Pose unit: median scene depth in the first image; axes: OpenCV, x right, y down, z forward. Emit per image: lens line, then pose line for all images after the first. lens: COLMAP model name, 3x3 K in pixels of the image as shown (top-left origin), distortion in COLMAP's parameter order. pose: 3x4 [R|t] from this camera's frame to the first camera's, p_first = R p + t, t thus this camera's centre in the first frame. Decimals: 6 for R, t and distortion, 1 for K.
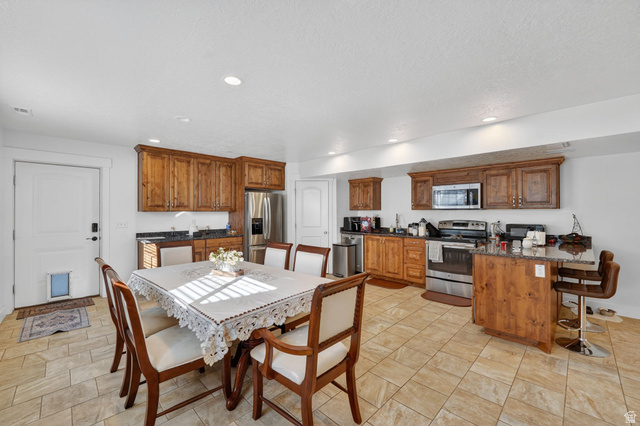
lens RADIAL K [[261.3, 0, 319.5], [0, 261.3, 210.4], [0, 0, 1]] dist [-0.009652, -0.000296]
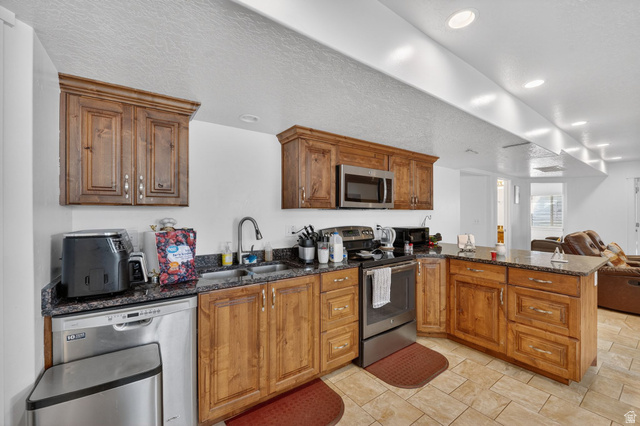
lens RADIAL K [[263.3, 0, 319.8], [0, 263.3, 215.5], [0, 0, 1]] dist [-0.002703, -0.000450]
pose [[0.168861, -0.005789, 0.985623, -0.095105], [-0.004157, 0.999970, 0.006585, 0.007440], [-0.985631, -0.005209, 0.168832, 0.908618]]
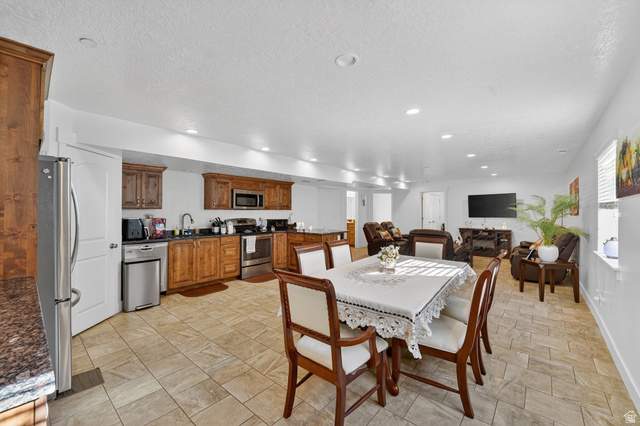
lens RADIAL K [[261.3, 0, 319.5], [0, 261.3, 210.4], [0, 0, 1]] dist [-0.009652, -0.000296]
pose [[-0.068286, 0.007862, 0.997635, -0.690777], [-0.004923, 0.999954, -0.008218, 0.008235], [-0.997654, -0.005473, -0.068244, 0.672688]]
